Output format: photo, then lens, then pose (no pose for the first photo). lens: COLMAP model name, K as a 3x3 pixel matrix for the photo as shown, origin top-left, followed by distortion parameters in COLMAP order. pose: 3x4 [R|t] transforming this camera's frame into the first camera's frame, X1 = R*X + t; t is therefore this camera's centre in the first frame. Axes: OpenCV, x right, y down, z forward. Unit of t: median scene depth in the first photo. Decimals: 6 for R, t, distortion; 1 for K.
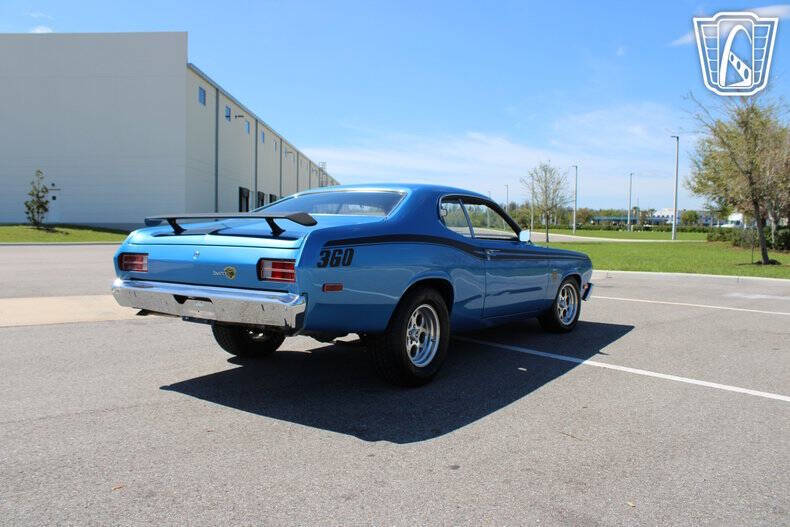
lens RADIAL K [[665.1, 0, 391.6], [0, 665.1, 258.0], [0, 0, 1]] dist [-0.164595, 0.140781]
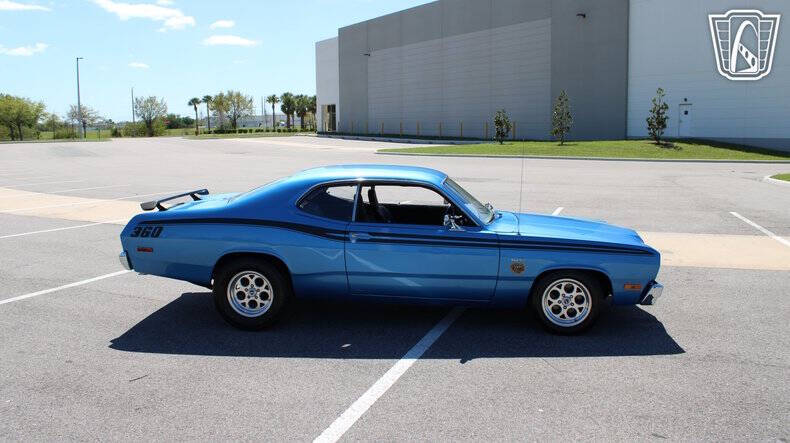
lens RADIAL K [[665.3, 0, 391.5], [0, 665.3, 217.8], [0, 0, 1]] dist [-0.162409, 0.138832]
pose [[0.499594, 0.104386, -0.859948, 0.167895], [-0.028211, 0.994147, 0.104287, -0.023051], [0.865800, -0.027841, 0.499614, 0.076041]]
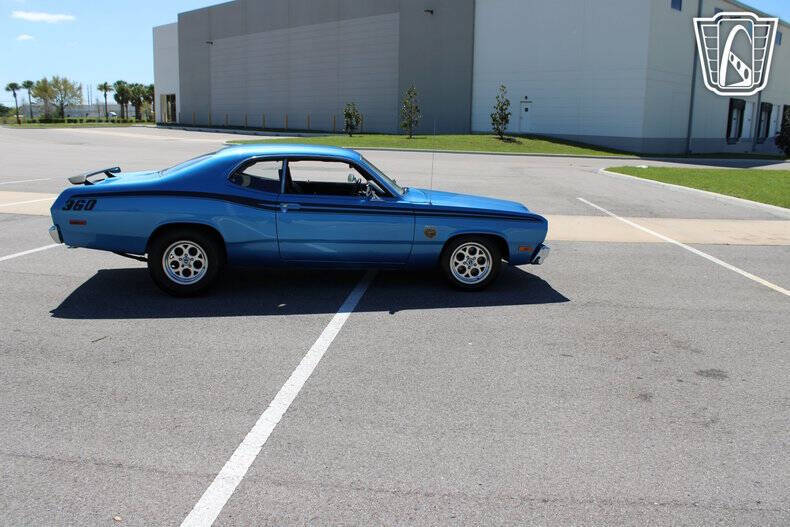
lens RADIAL K [[670.6, 0, 389.9], [0, 670.6, 262.4], [0, 0, 1]] dist [-0.168061, 0.156709]
pose [[0.688778, 0.153906, -0.708447, 0.171917], [-0.047267, 0.984661, 0.167957, -0.017821], [0.723430, -0.082199, 0.685487, 0.045747]]
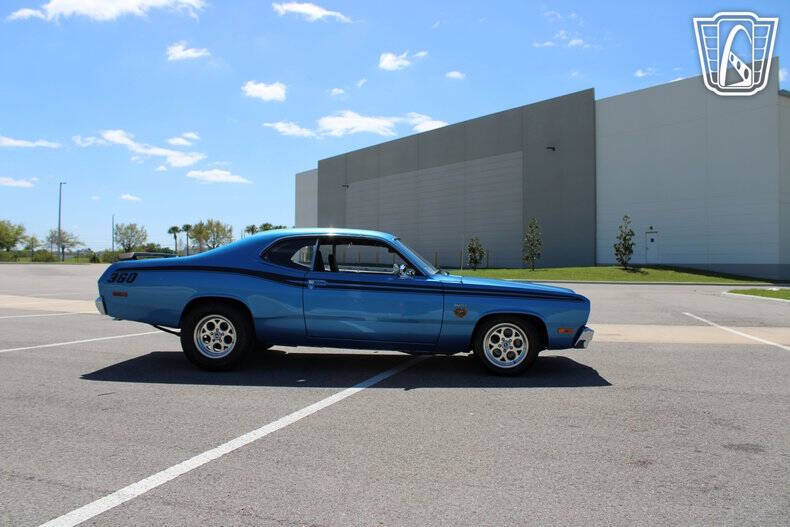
lens RADIAL K [[665.1, 0, 391.6], [0, 665.1, 258.0], [0, 0, 1]] dist [-0.164595, 0.140781]
pose [[0.527510, -0.012449, -0.849458, 0.187254], [-0.042647, 0.998244, -0.041113, -0.001316], [0.848478, 0.057914, 0.526053, 0.073093]]
